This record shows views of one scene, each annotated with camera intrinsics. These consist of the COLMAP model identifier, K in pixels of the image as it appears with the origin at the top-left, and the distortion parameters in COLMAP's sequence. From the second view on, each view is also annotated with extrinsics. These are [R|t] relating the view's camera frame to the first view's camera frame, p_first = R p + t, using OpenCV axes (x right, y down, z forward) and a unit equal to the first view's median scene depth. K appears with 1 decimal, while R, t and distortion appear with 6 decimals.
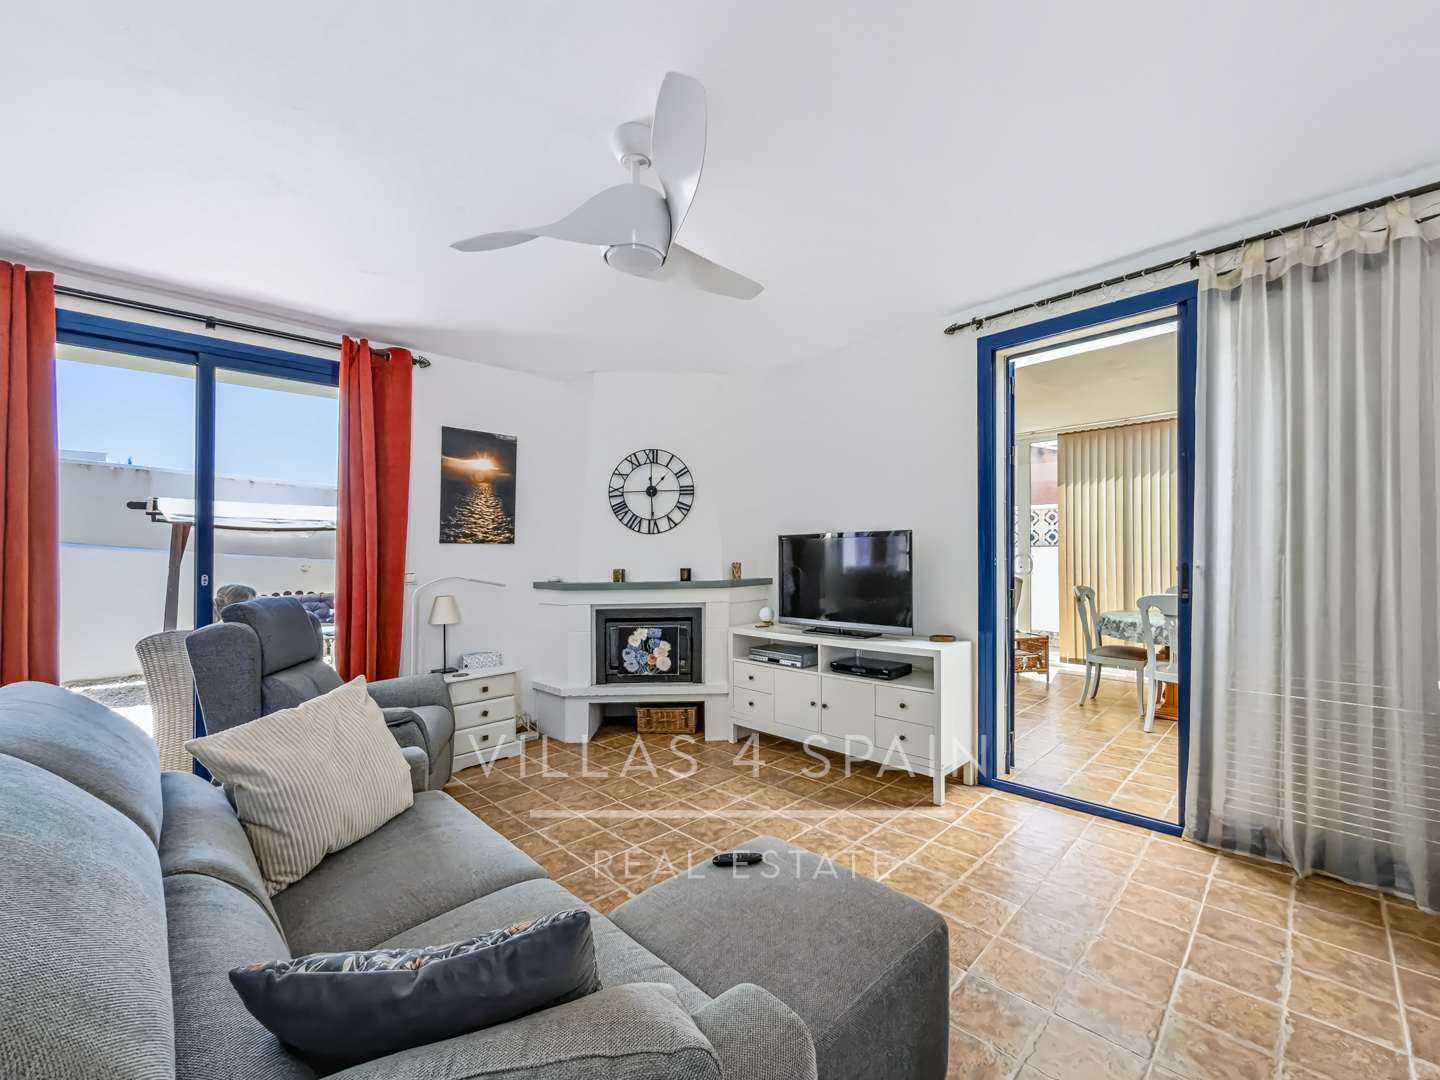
lens RADIAL K [[587.5, 0, 720.0], [0, 587.5, 540.6], [0, 0, 1]] dist [0.001889, -0.000501]
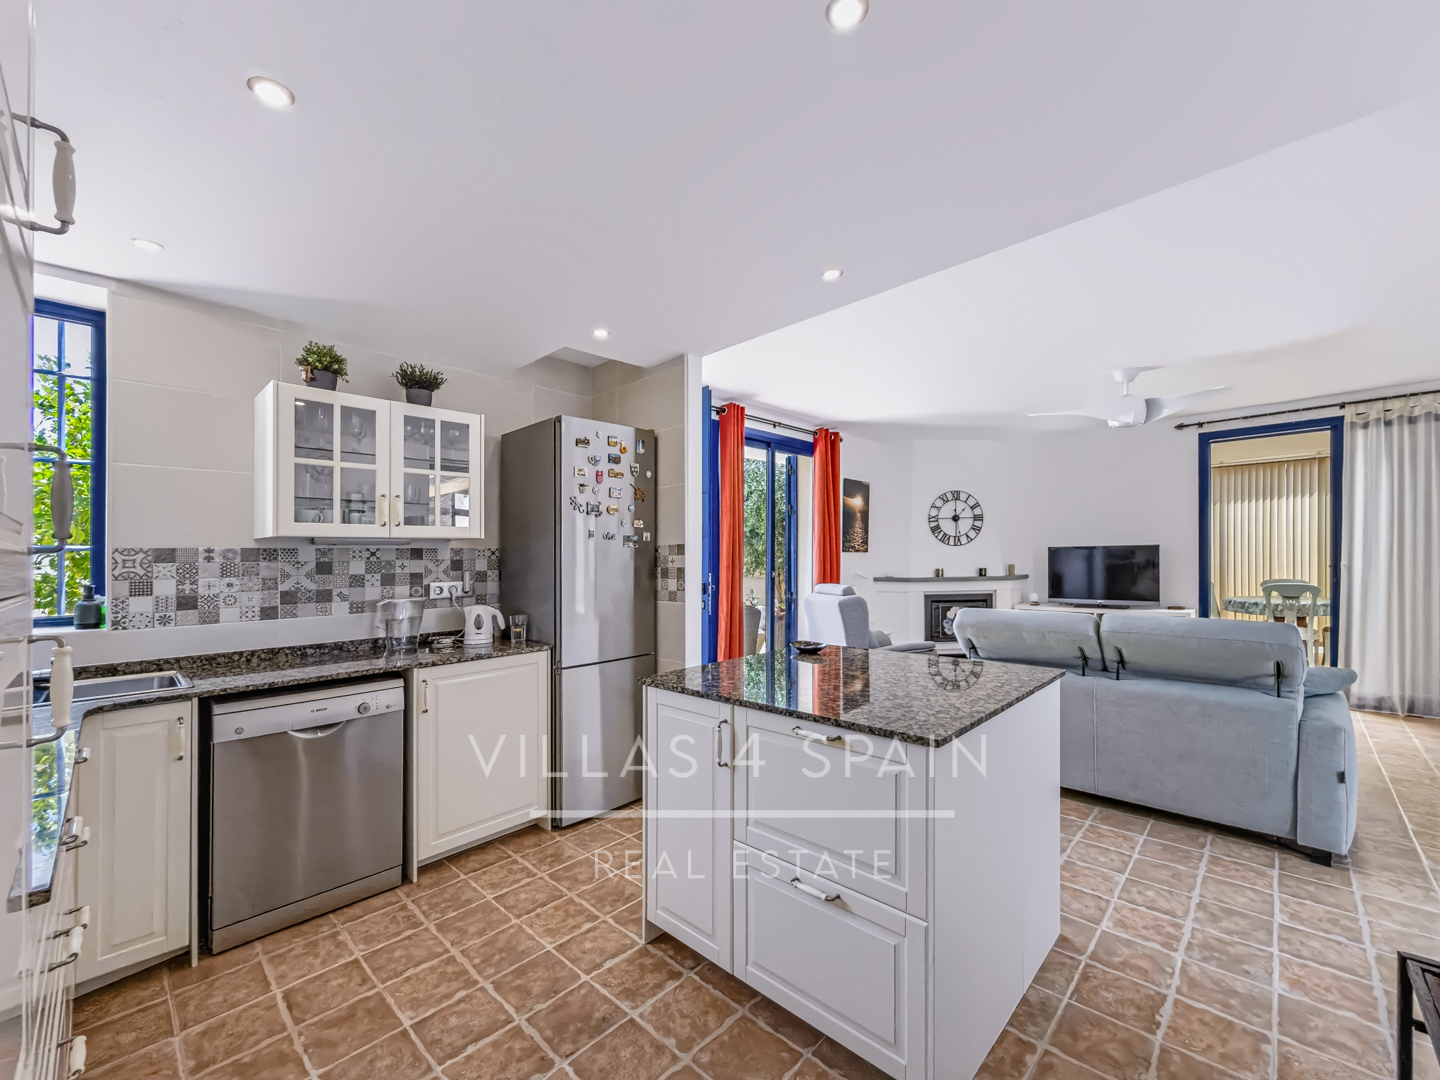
lens RADIAL K [[587.5, 0, 719.8], [0, 587.5, 548.9], [0, 0, 1]] dist [0.001889, -0.000501]
pose [[0.999371, -0.000231, 0.035458, -0.824443], [-0.000113, 0.999953, 0.009704, -0.019019], [-0.035459, -0.009701, 0.999324, -0.541072]]
